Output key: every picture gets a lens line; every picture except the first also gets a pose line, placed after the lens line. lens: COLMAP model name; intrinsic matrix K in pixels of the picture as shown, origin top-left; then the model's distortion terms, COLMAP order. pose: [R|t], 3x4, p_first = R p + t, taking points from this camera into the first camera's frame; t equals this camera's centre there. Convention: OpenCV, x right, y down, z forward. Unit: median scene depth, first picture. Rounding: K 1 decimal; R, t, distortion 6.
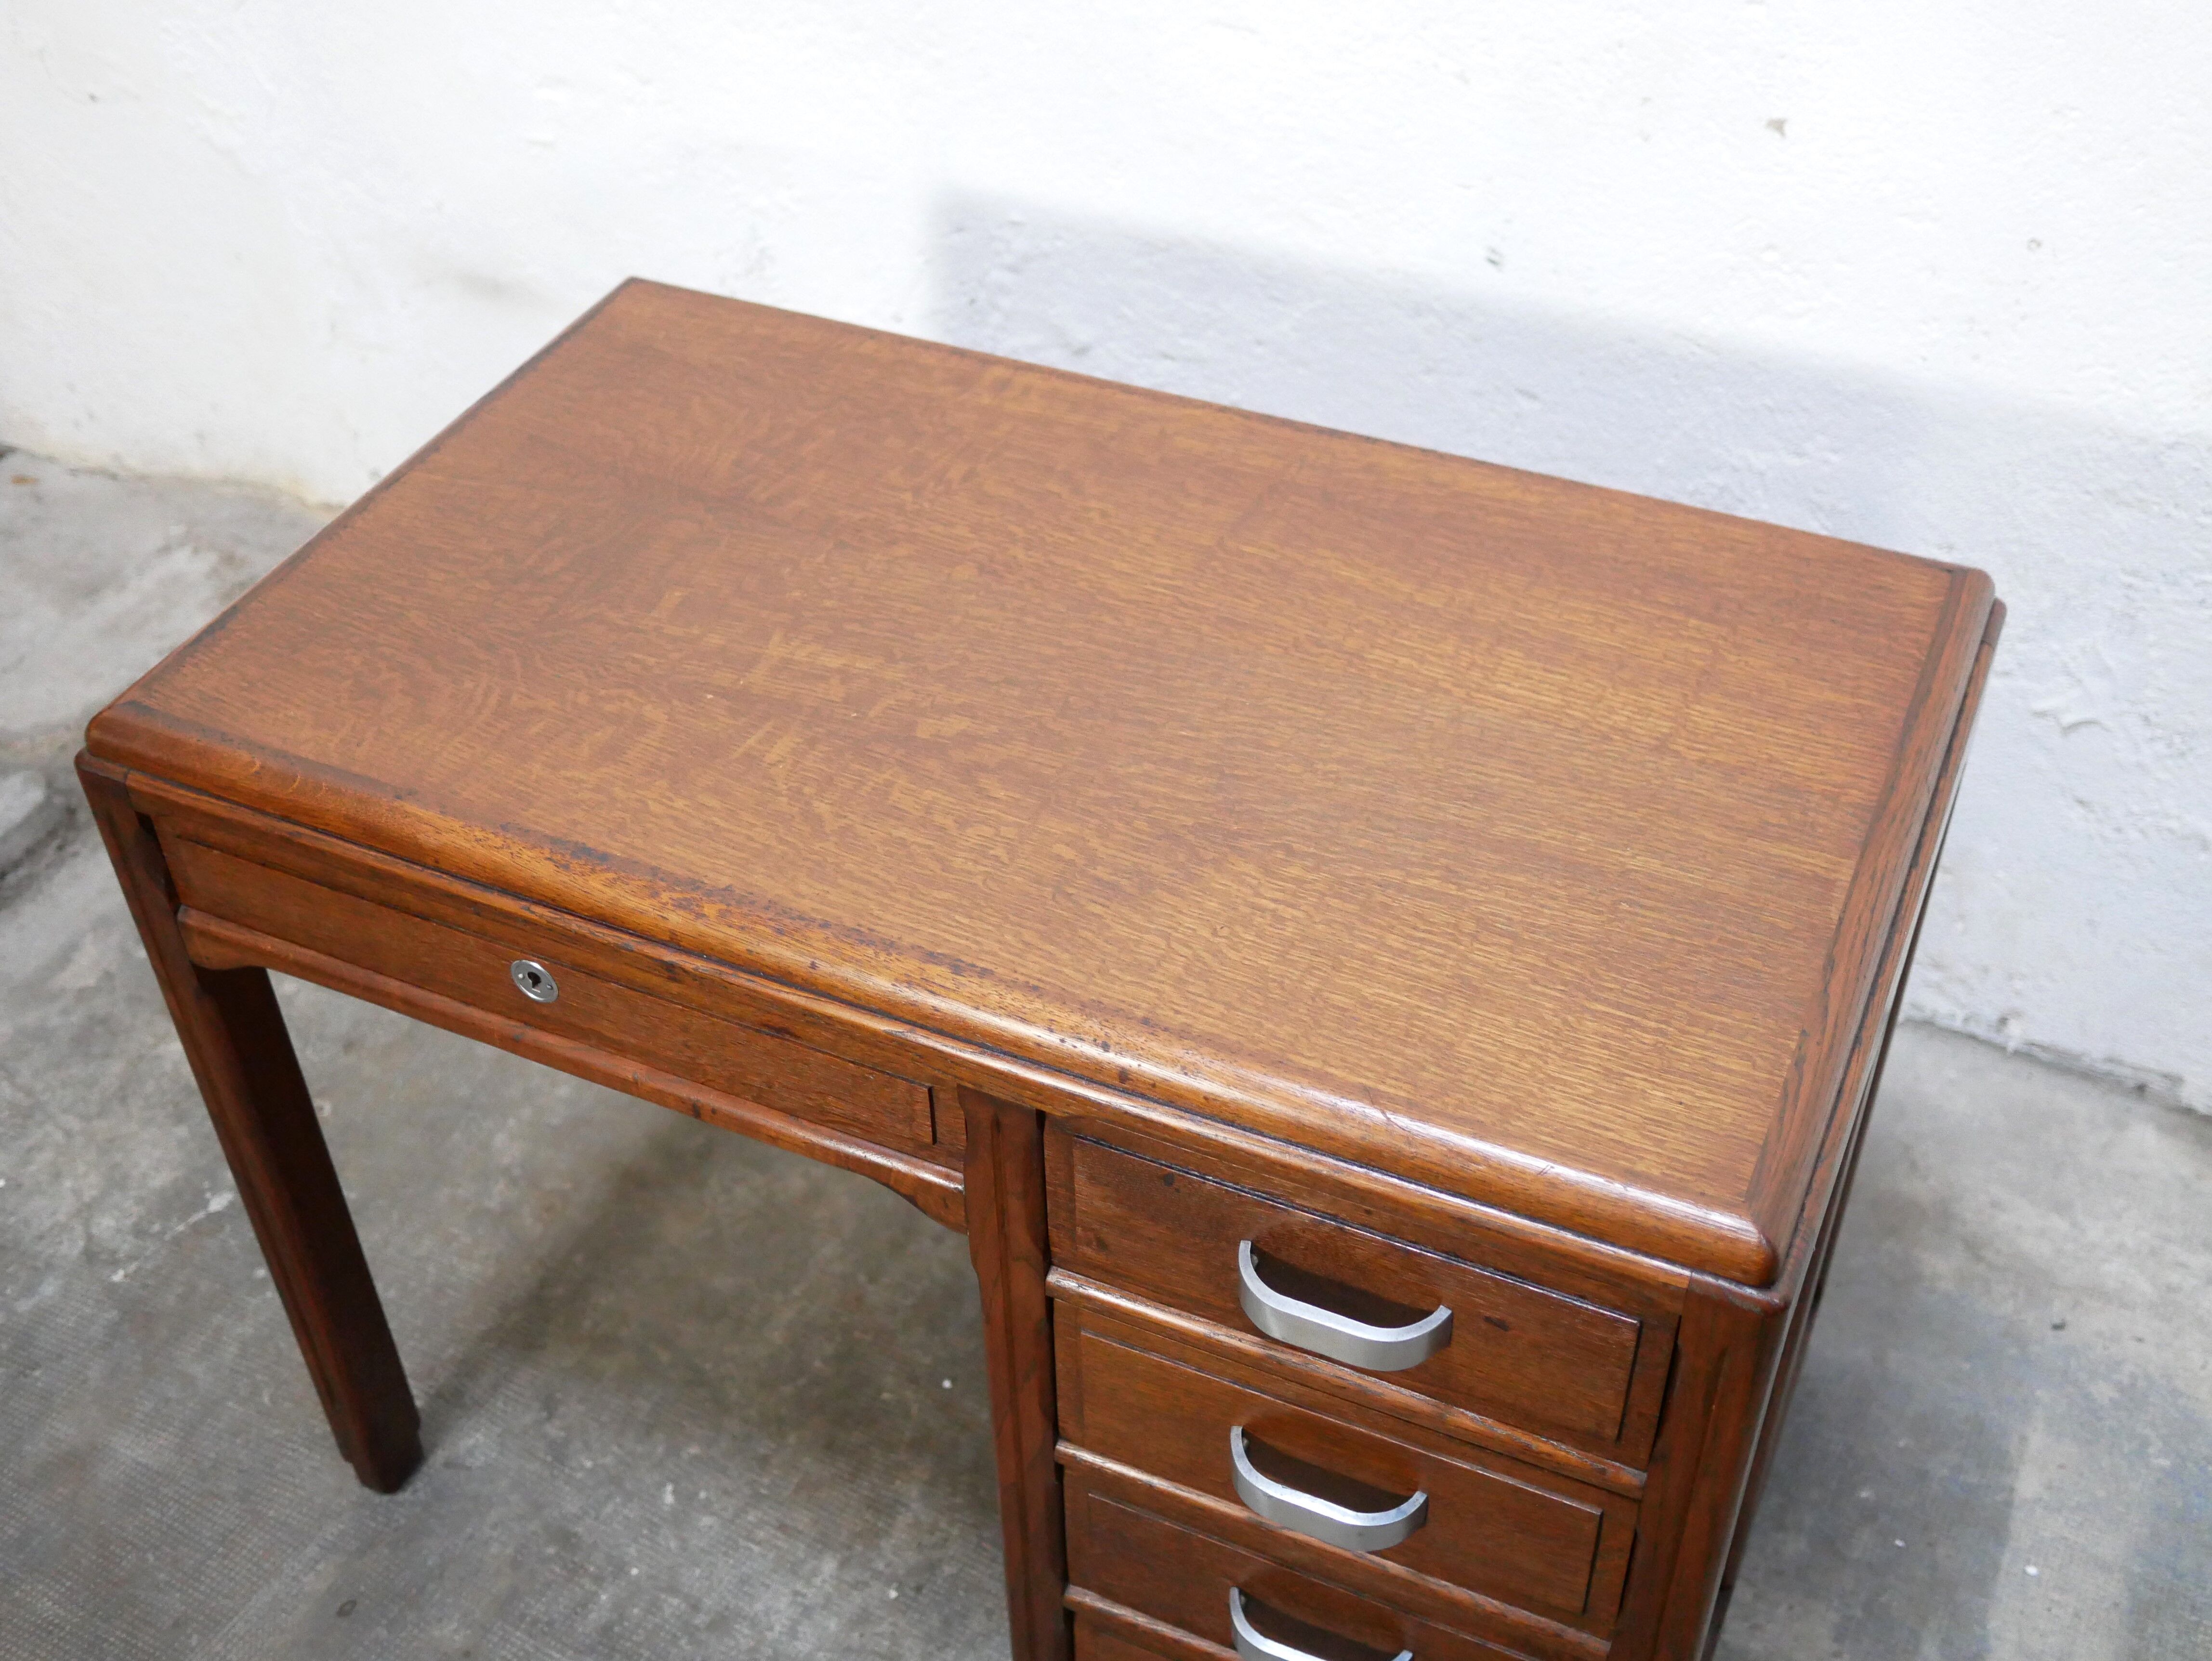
lens RADIAL K [[2489.0, 0, 1102.2], [0, 2489.0, 816.6], [0, 0, 1]] dist [-0.025918, 0.033862]
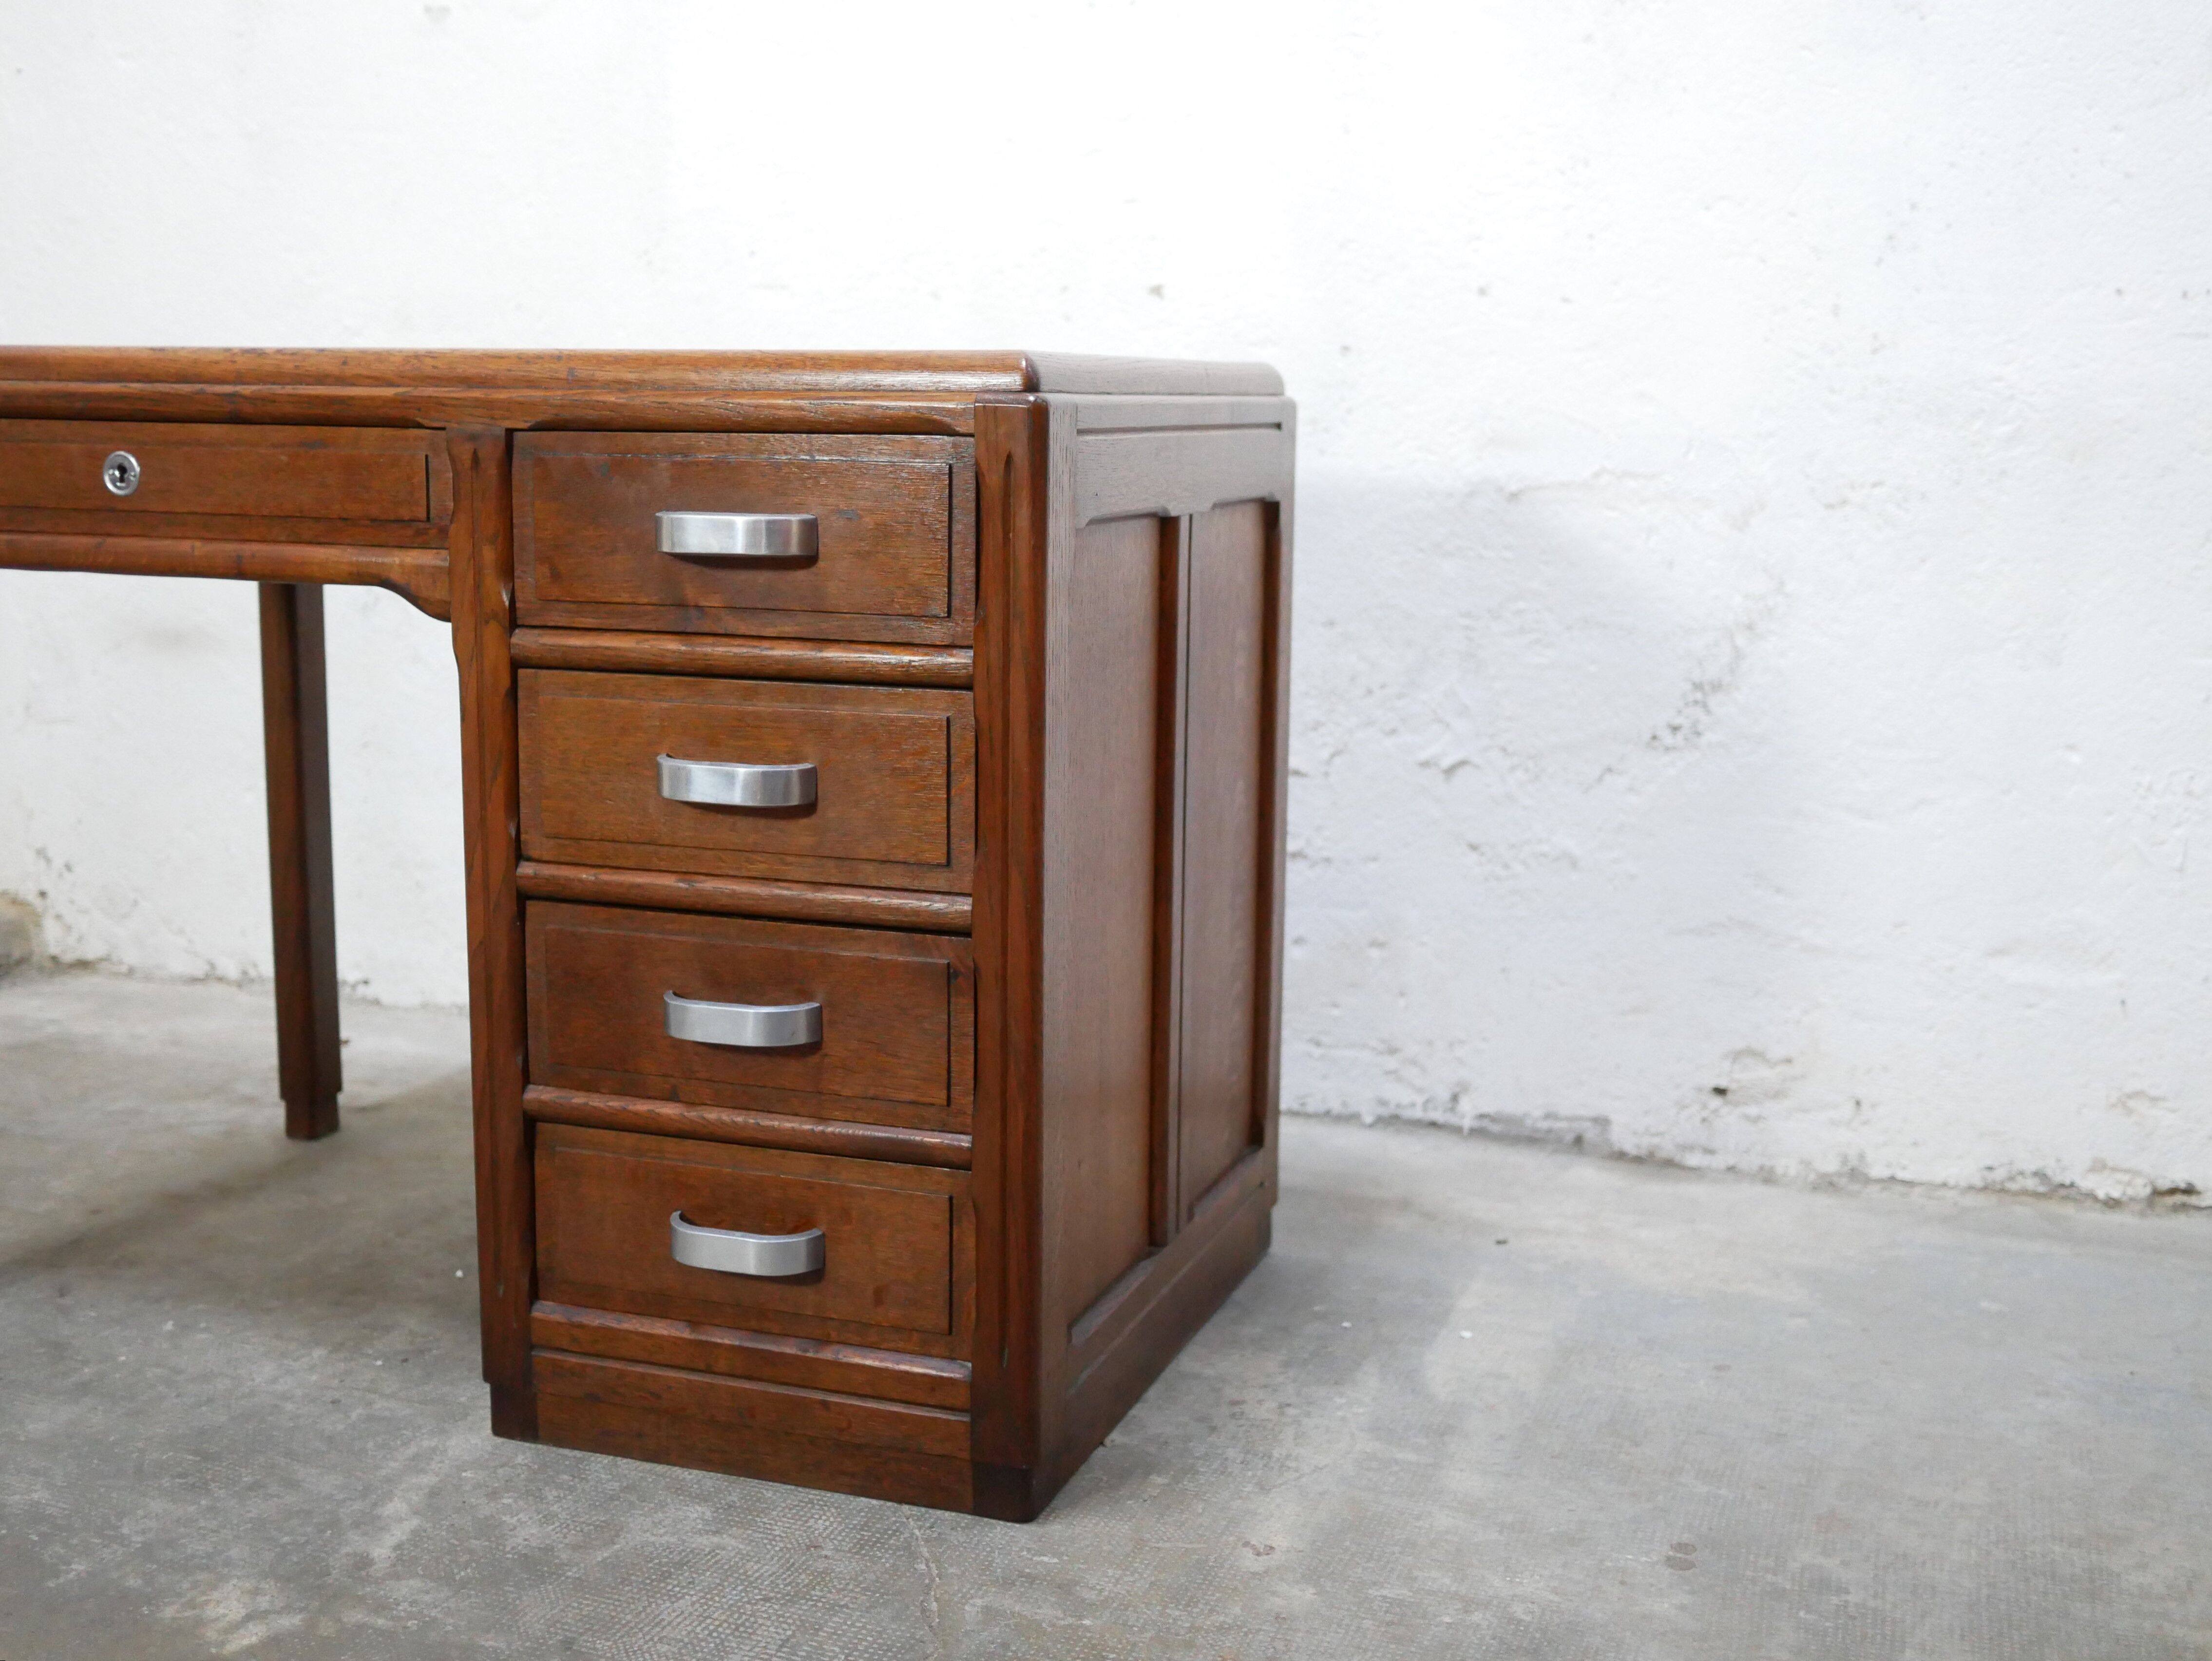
lens RADIAL K [[2515.4, 0, 1101.5], [0, 2515.4, 822.1], [0, 0, 1]] dist [-0.023500, 0.027358]
pose [[0.995071, 0.015869, 0.097882, 0.143293], [0.037107, 0.855802, -0.515971, 0.887676], [-0.091956, 0.517060, 0.850996, -0.032257]]
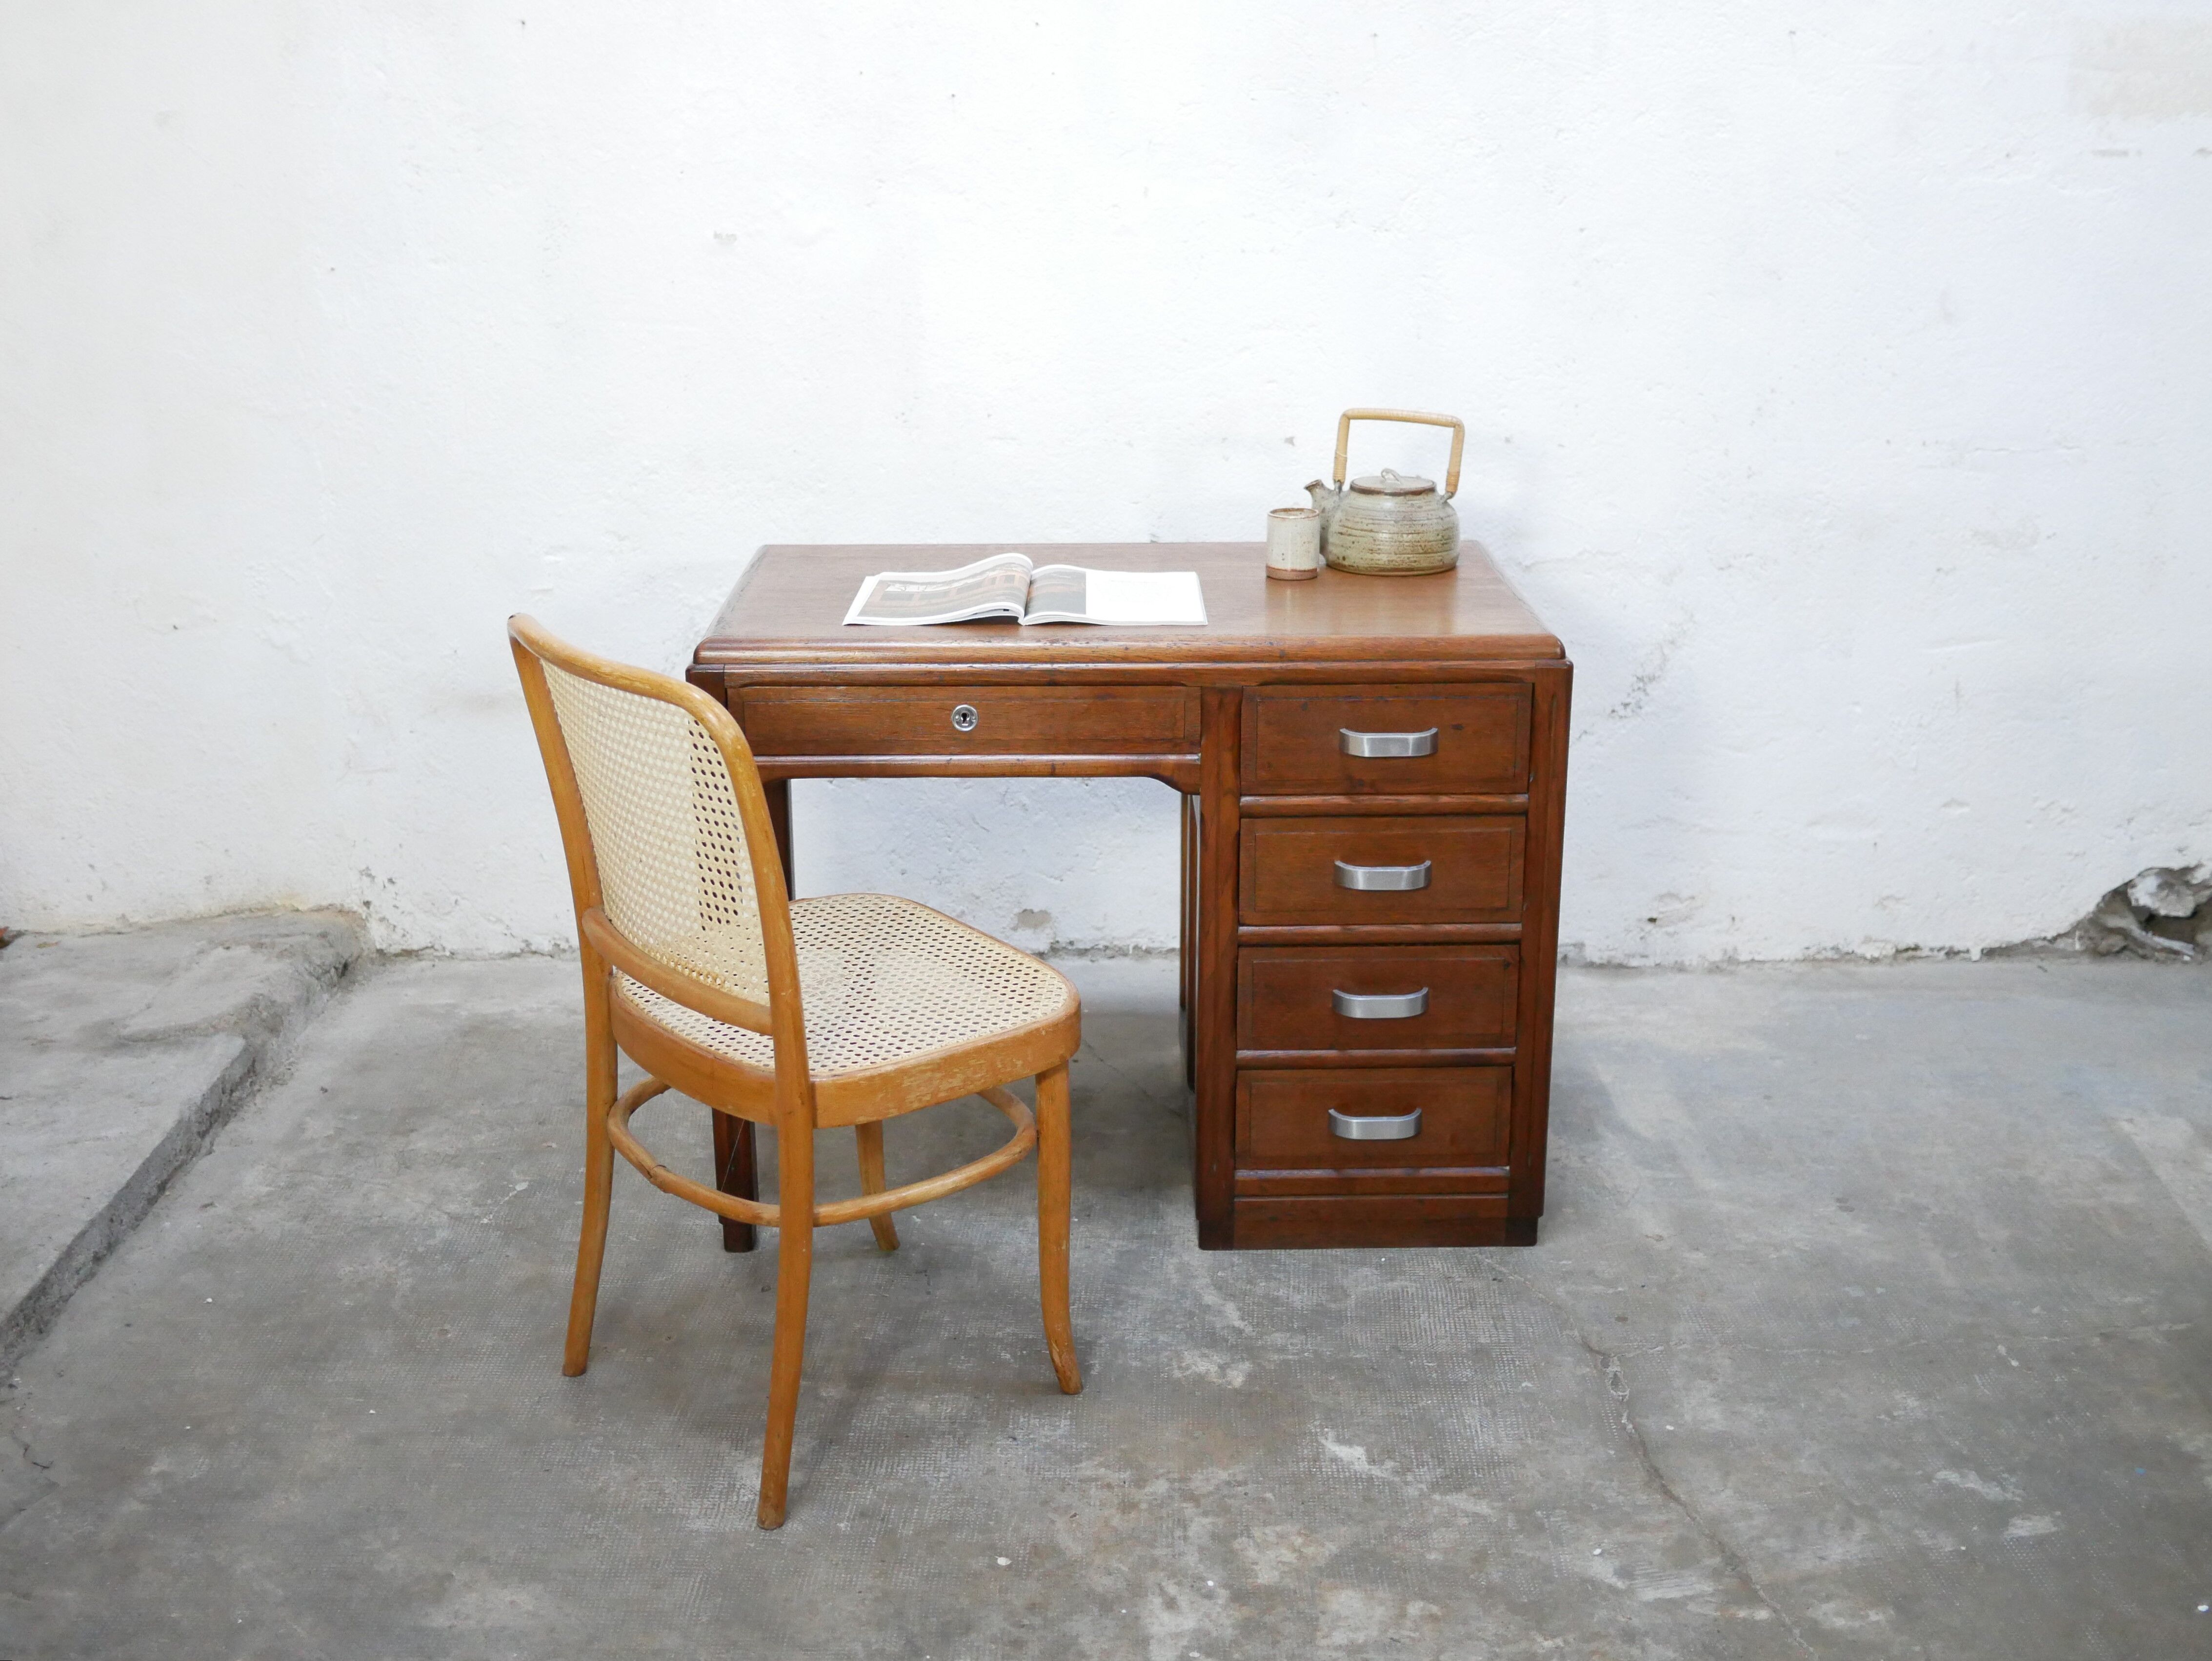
lens RADIAL K [[2510.3, 0, 1102.3], [0, 2510.3, 822.8], [0, 0, 1]] dist [-0.026291, 0.032290]
pose [[0.904539, -0.110370, 0.411858, -0.979635], [0.267187, 0.899476, -0.345765, 0.881477], [-0.332294, 0.422801, 0.843101, -0.729201]]
